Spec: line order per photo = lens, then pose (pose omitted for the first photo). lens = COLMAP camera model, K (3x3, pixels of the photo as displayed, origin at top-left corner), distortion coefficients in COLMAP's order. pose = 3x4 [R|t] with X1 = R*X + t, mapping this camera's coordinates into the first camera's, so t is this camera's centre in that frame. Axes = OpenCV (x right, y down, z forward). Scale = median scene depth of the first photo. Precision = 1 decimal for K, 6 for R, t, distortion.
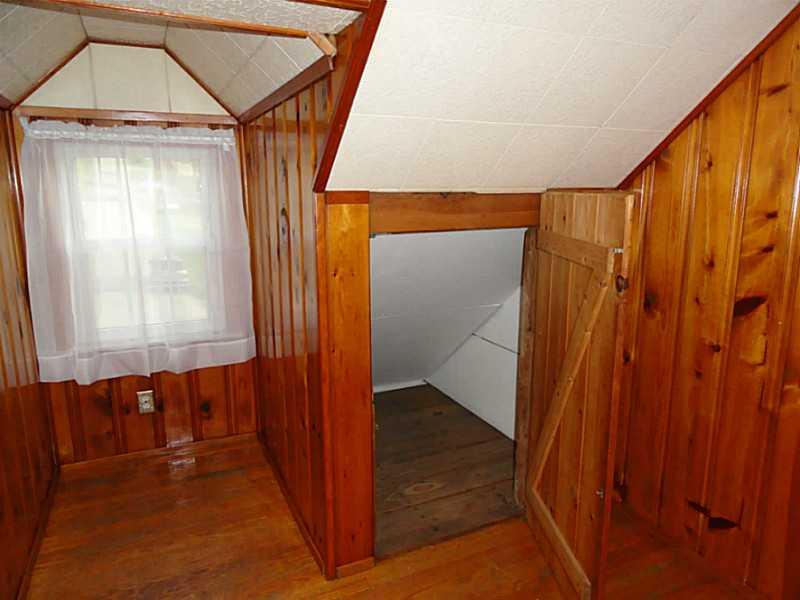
lens RADIAL K [[607.7, 0, 400.0], [0, 607.7, 300.0], [0, 0, 1]] dist [-0.005686, -0.003135]
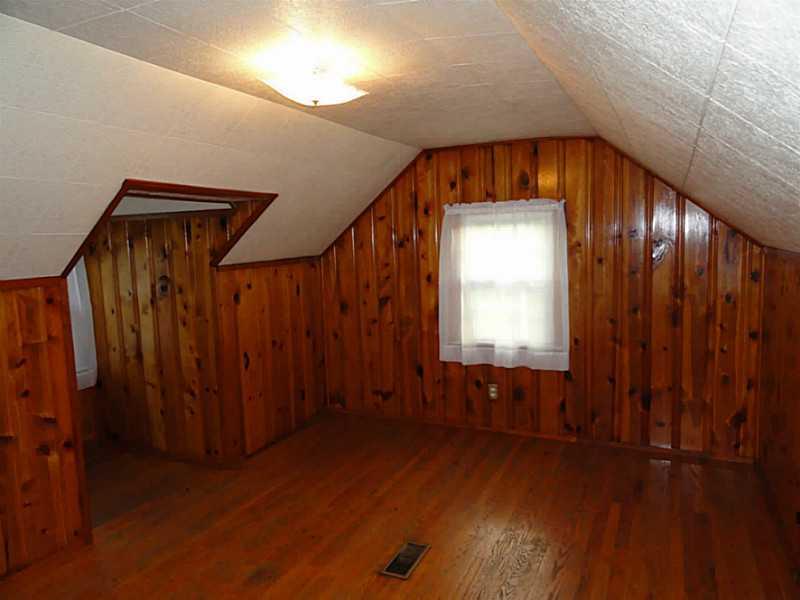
lens RADIAL K [[573.4, 0, 400.0], [0, 573.4, 300.0], [0, 0, 1]] dist [-0.006671, 0.000429]
pose [[0.841388, -0.093205, 0.532334, -0.576023], [0.145884, 0.987620, -0.057659, 0.142243], [-0.520370, 0.126173, 0.844569, -0.946078]]
